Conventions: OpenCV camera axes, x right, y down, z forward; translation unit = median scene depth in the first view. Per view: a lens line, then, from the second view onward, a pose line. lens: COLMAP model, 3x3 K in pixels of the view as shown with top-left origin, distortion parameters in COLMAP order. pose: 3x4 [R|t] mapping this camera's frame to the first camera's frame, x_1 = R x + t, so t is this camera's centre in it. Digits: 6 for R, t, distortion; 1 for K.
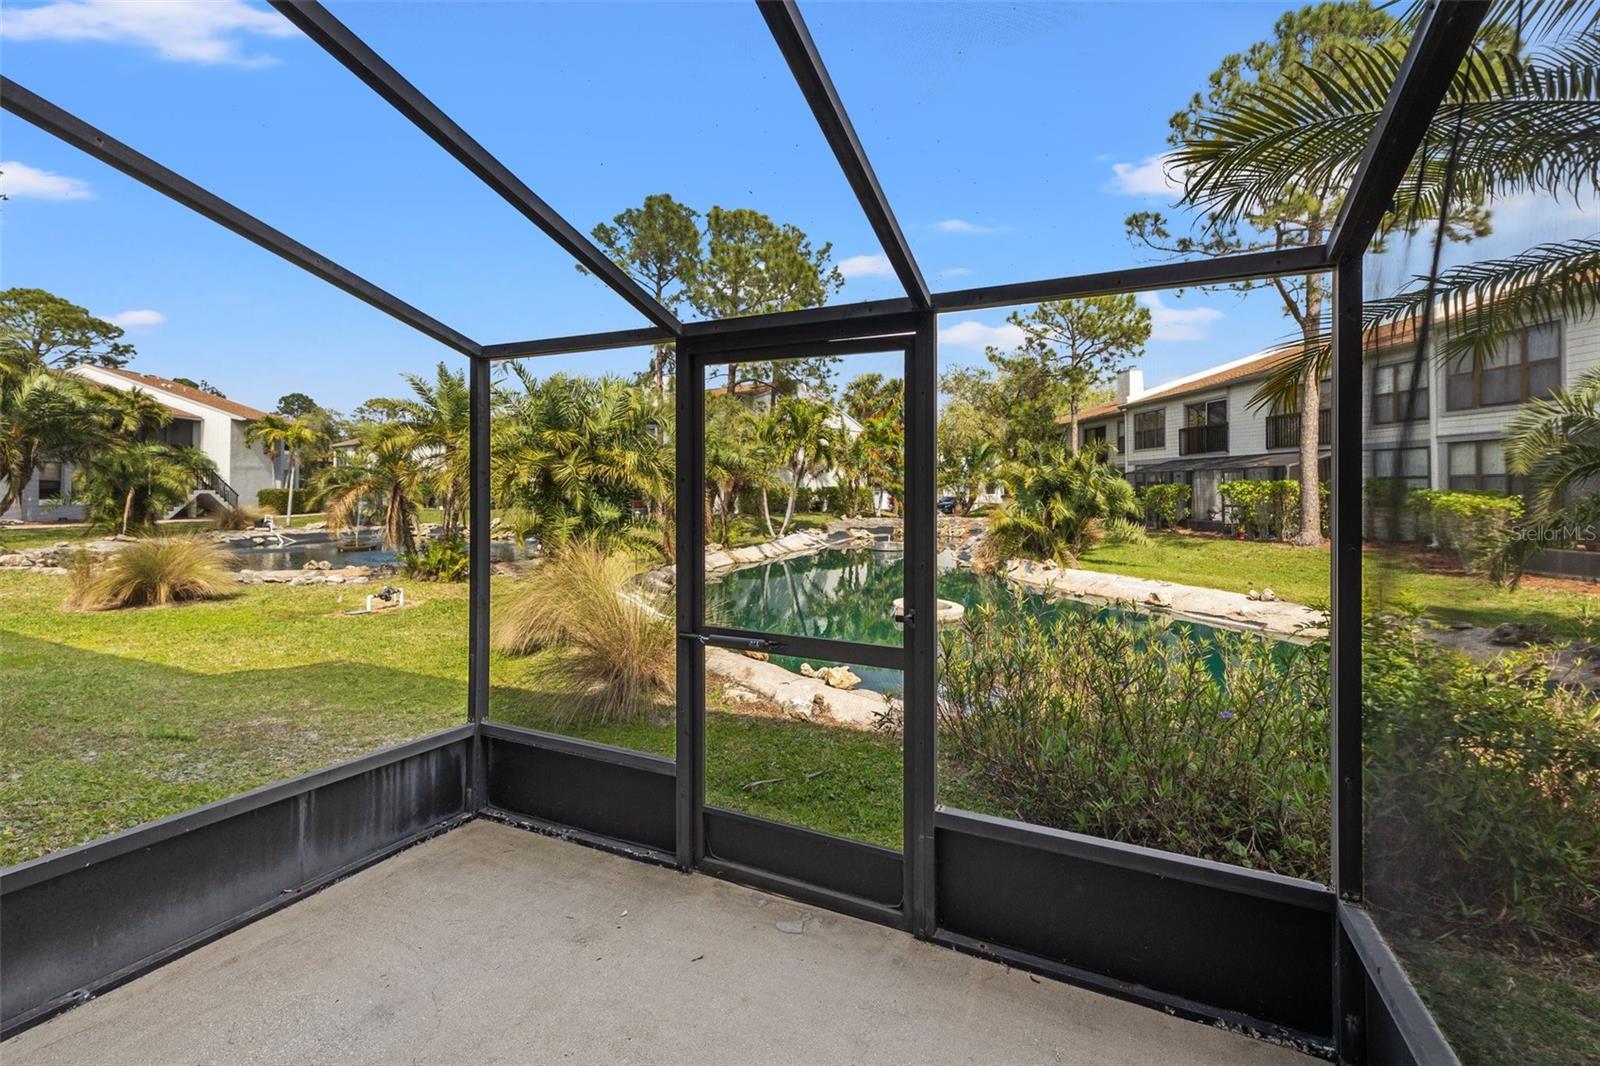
lens RADIAL K [[673.5, 0, 799.1], [0, 673.5, 481.2], [0, 0, 1]] dist [-0.014127, -0.000022]
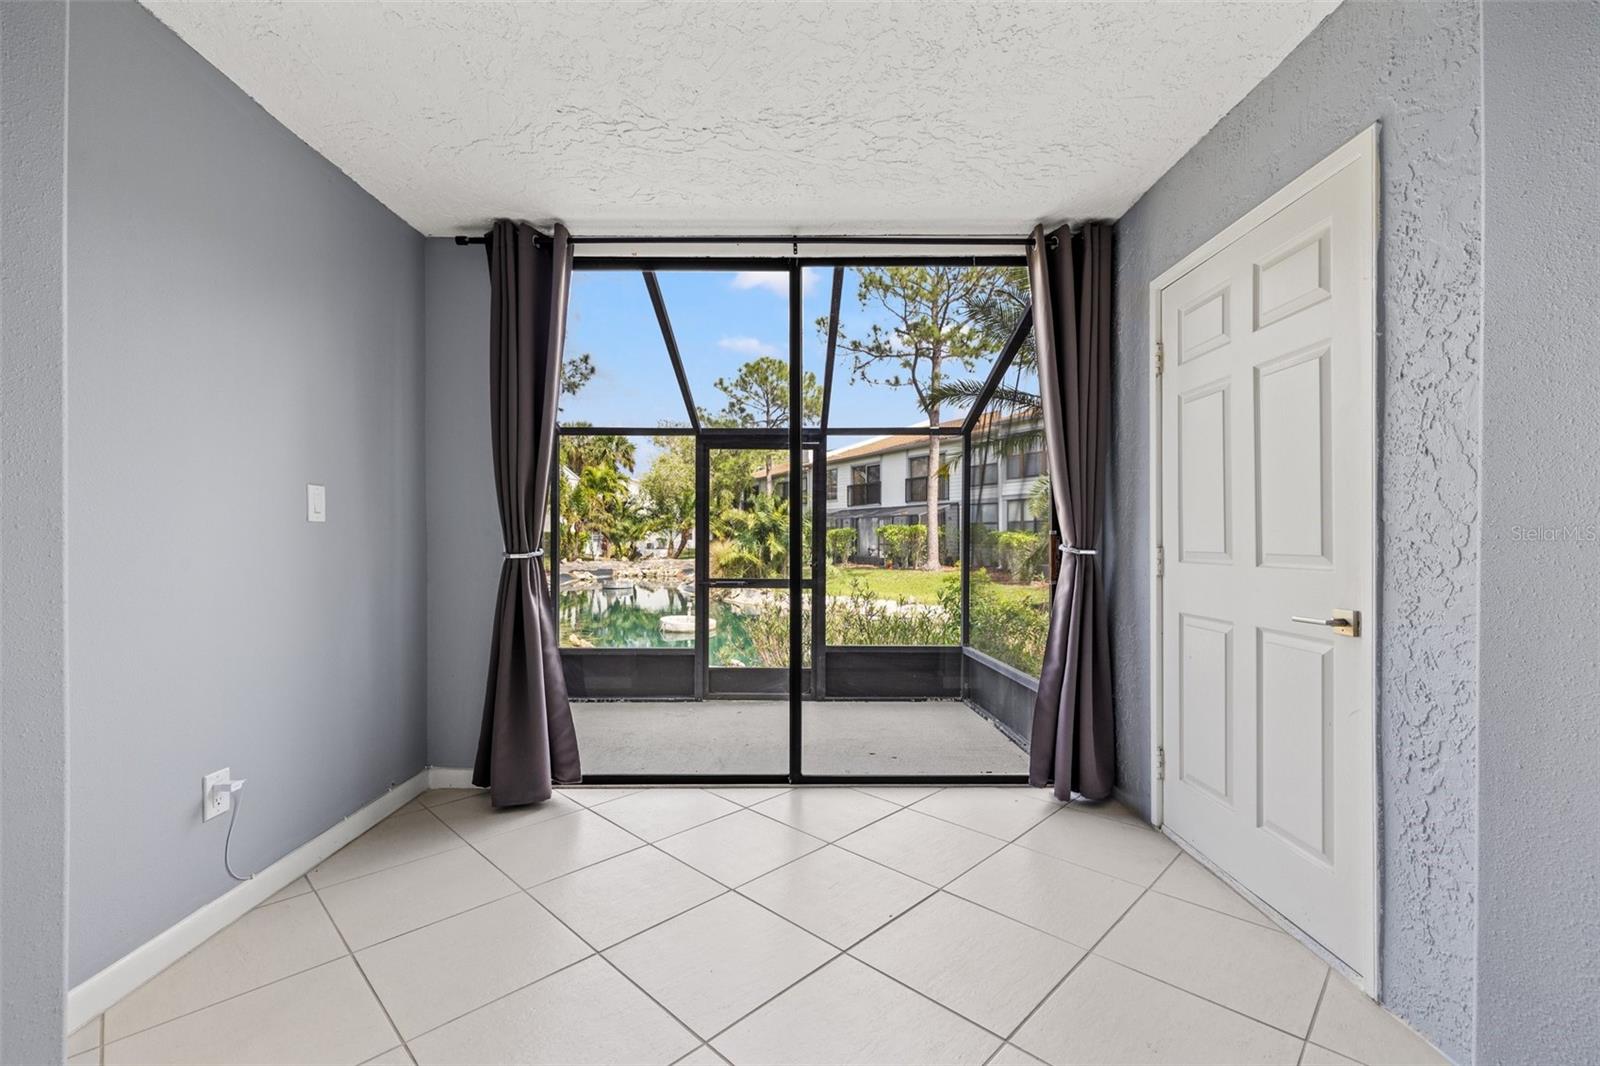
lens RADIAL K [[657.0, 0, 800.5], [0, 657.0, 536.6], [0, 0, 1]] dist [-0.004026, 0.000330]
pose [[0.895137, -0.003776, 0.445776, -0.068036], [-0.000894, 0.999947, 0.010266, 0.006244], [-0.445791, -0.009588, 0.895086, -0.077528]]
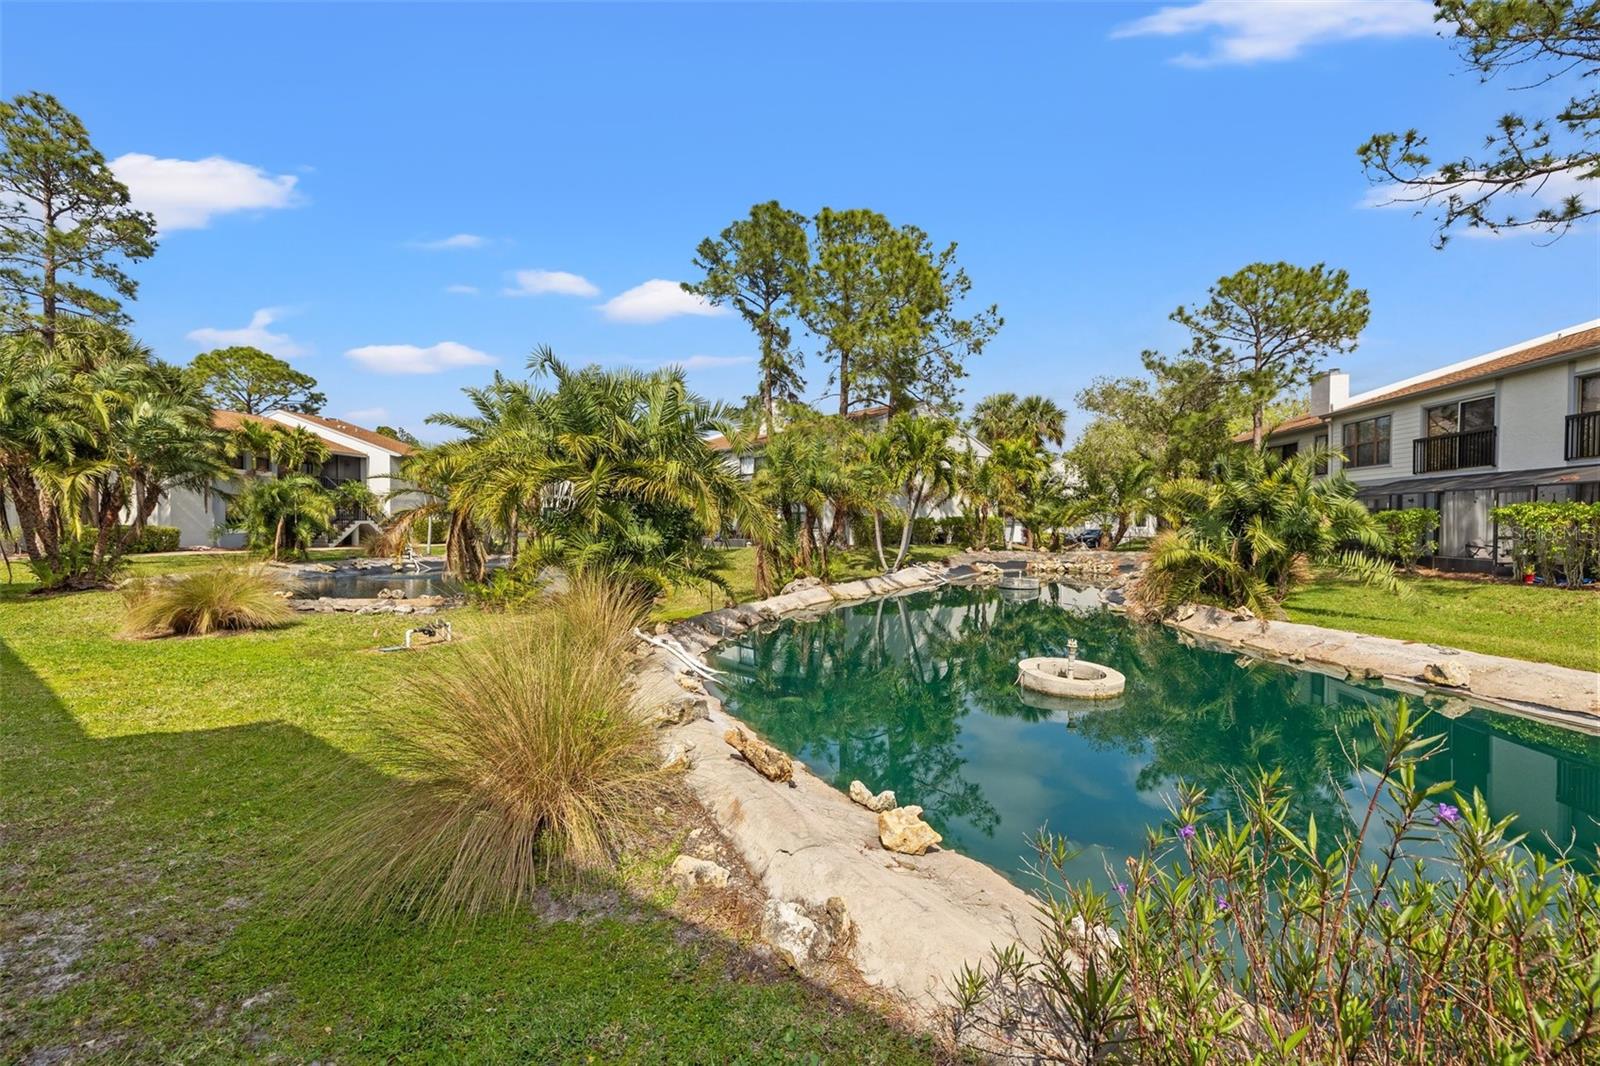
lens RADIAL K [[657.0, 0, 800.5], [0, 657.0, 536.6], [0, 0, 1]] dist [-0.004026, 0.000330]
pose [[0.980787, 0.004500, -0.195029, 0.019942], [0.001743, 0.999492, 0.031827, 0.008601], [0.195073, -0.031555, 0.980281, 0.112976]]
